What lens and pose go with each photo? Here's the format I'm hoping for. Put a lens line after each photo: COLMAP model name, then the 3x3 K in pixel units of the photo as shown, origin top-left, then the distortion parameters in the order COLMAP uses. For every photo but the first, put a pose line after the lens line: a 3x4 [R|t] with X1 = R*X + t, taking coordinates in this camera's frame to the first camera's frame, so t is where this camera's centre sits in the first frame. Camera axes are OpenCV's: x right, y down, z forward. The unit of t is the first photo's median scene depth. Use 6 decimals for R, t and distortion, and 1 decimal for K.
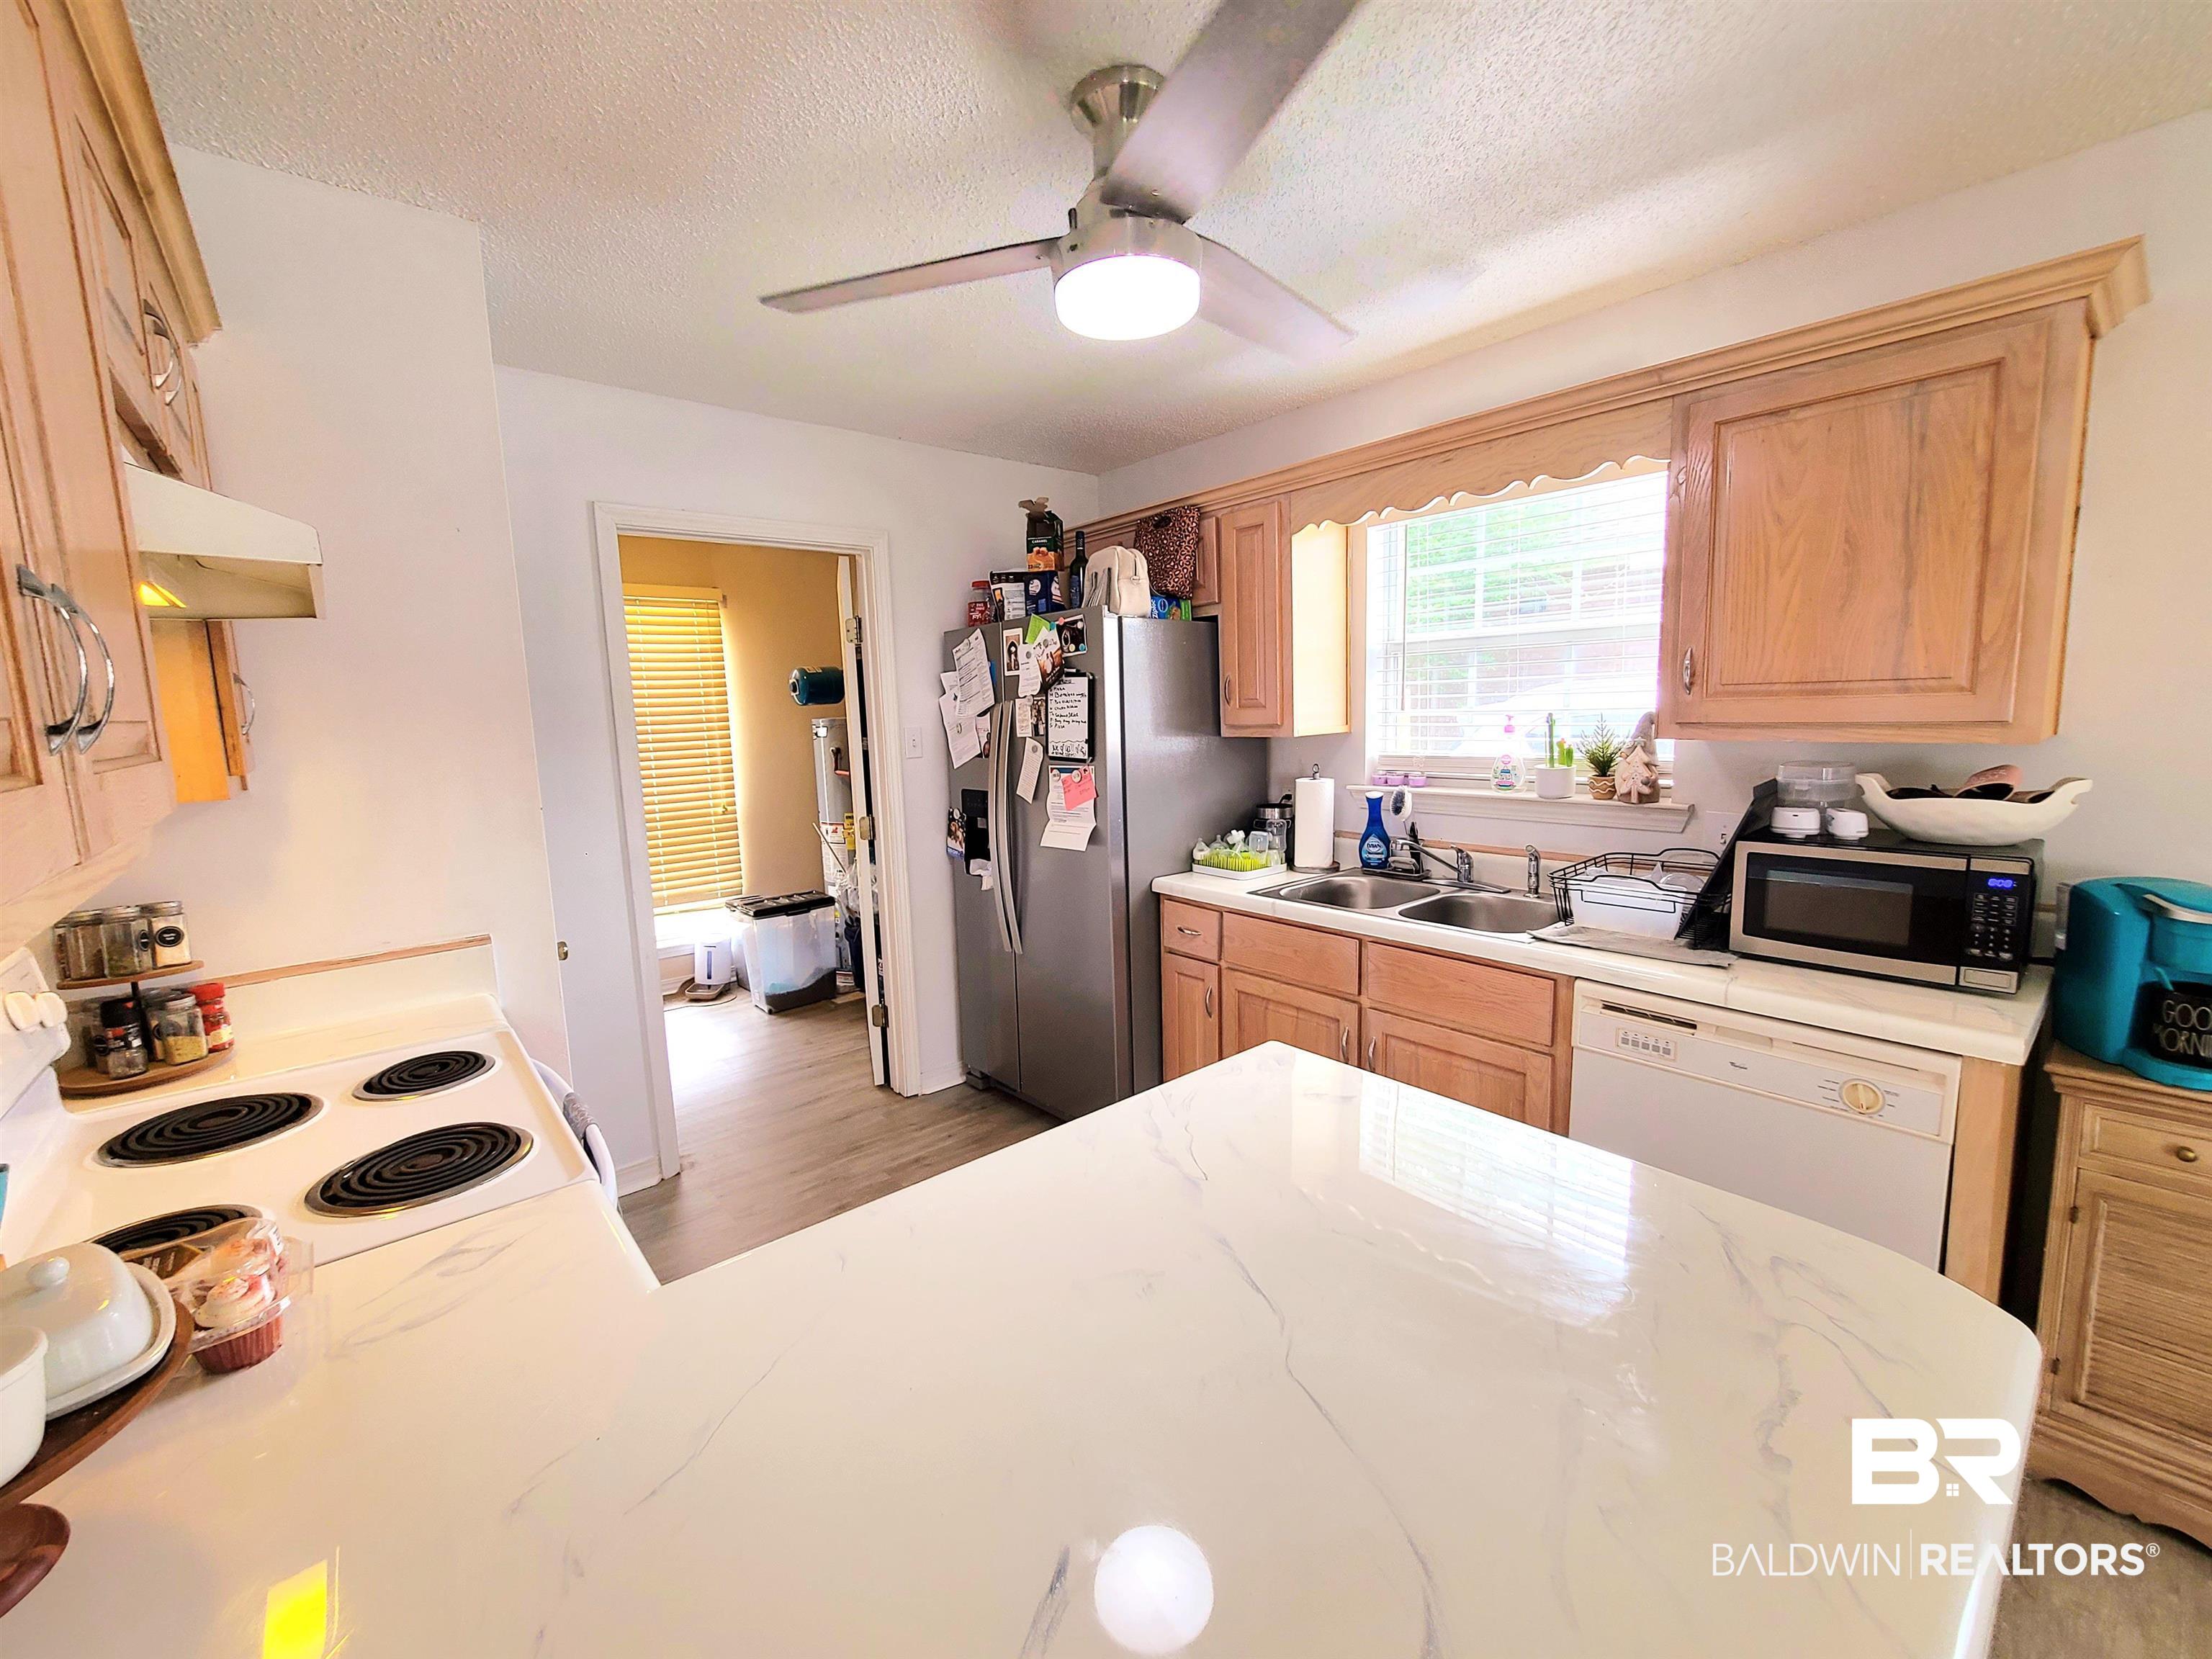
lens RADIAL K [[907.3, 0, 1108.9], [0, 907.3, 821.2], [0, 0, 1]] dist [-0.000138, -0.000097]
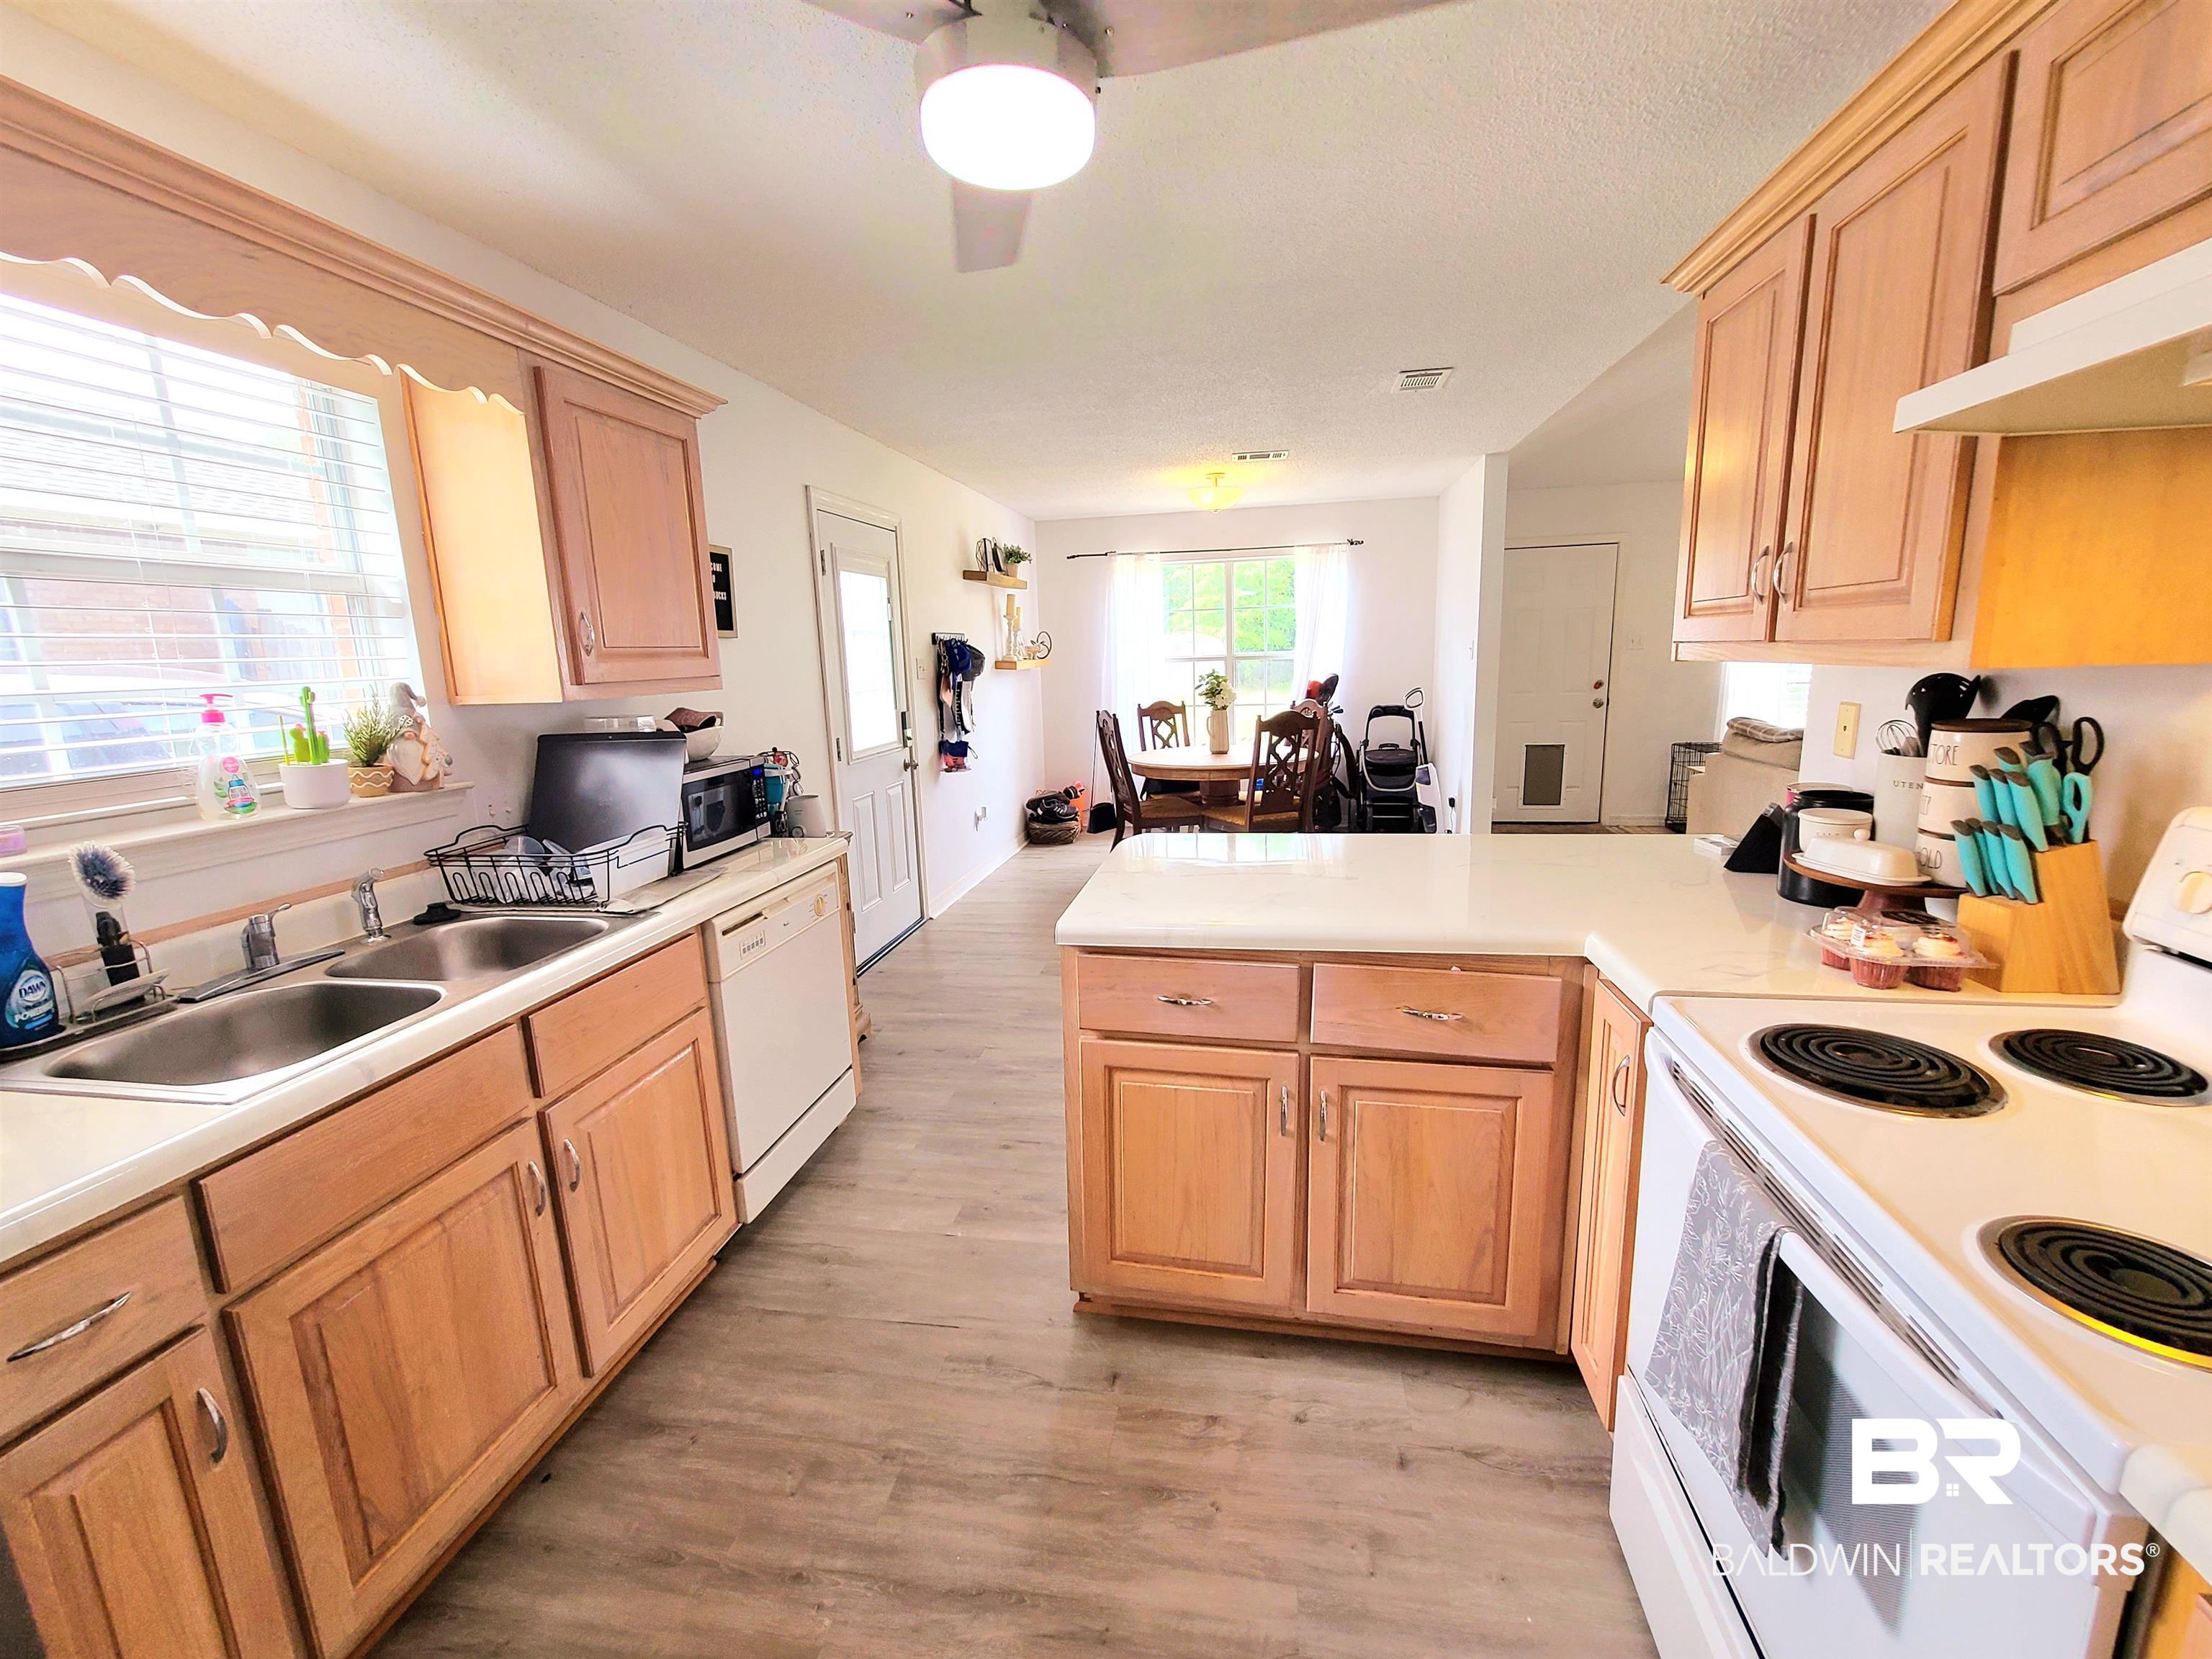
lens RADIAL K [[900.0, 0, 1099.8], [0, 900.0, 822.5], [0, 0, 1]] dist [0.000367, -0.000206]
pose [[-0.624056, -0.092937, 0.775833, -0.421138], [0.155187, 0.958381, 0.239632, -0.085446], [-0.765814, 0.269943, -0.583660, 0.911267]]
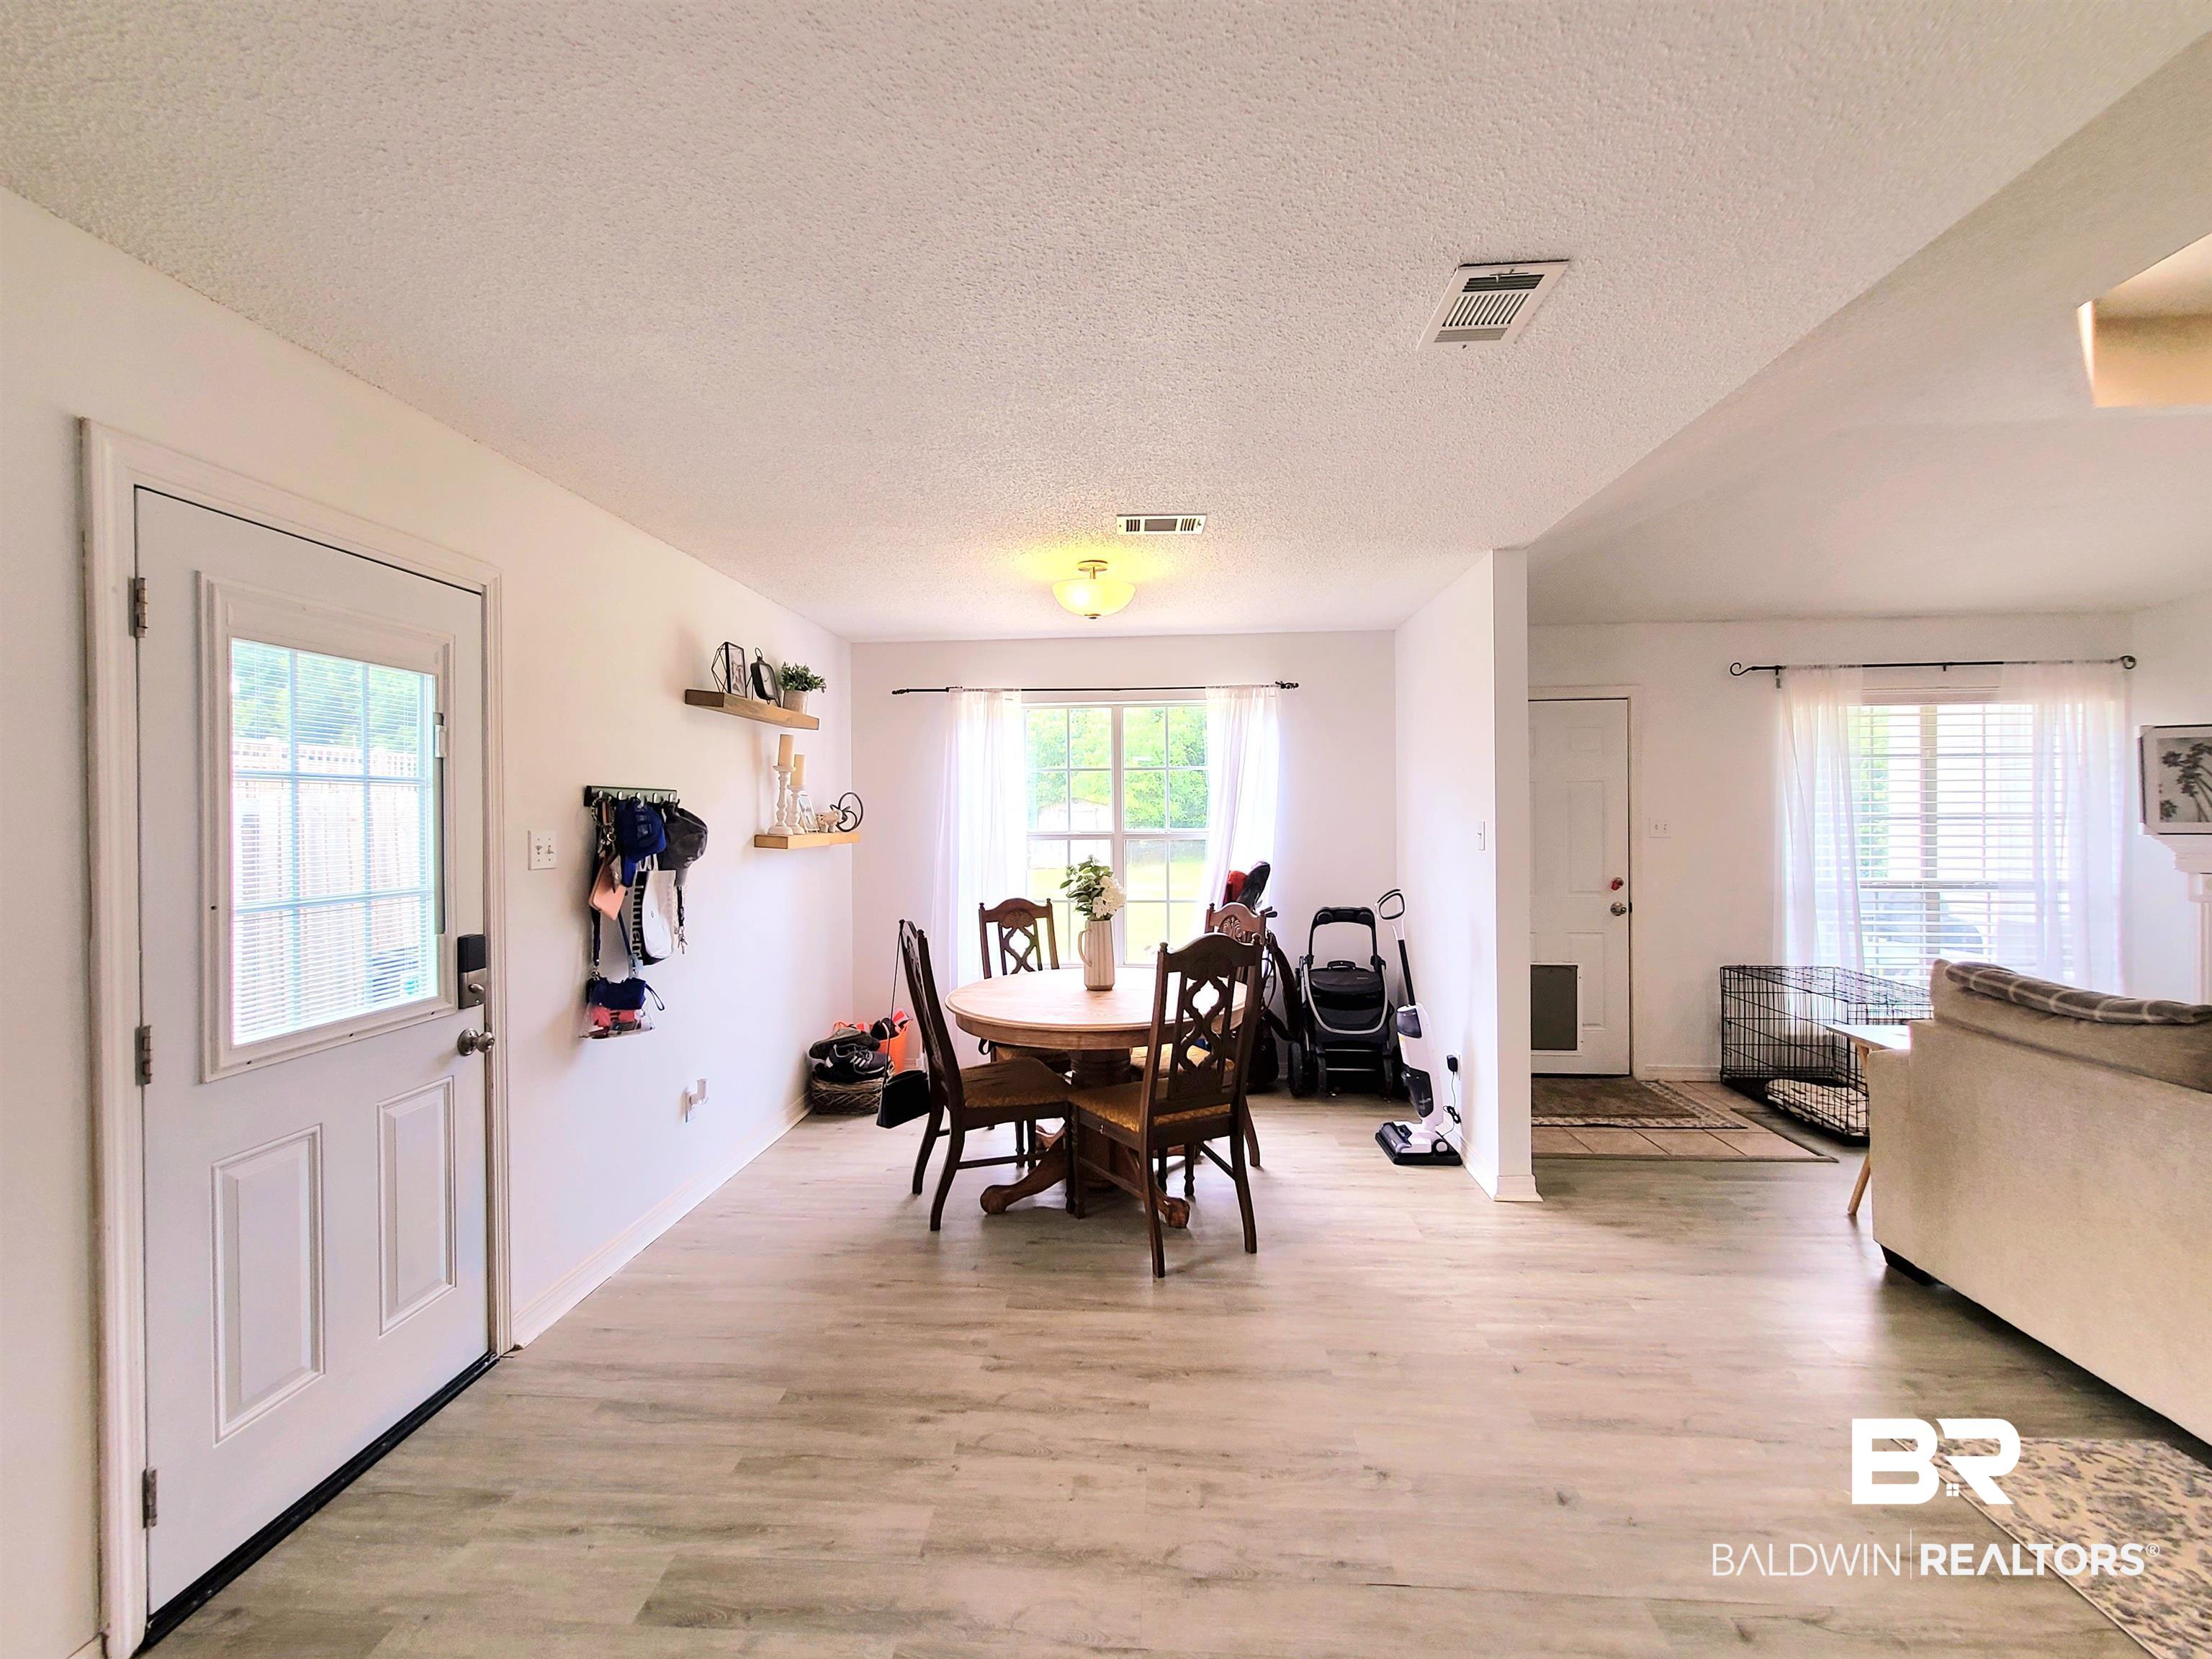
lens RADIAL K [[913.3, 0, 1106.0], [0, 913.3, 829.5], [0, 0, 1]] dist [0.000690, -0.000061]
pose [[-0.713235, 0.029522, 0.700303, 0.127890], [0.123406, 0.988795, 0.084001, -0.032610], [-0.689976, 0.146335, -0.708886, 0.303629]]
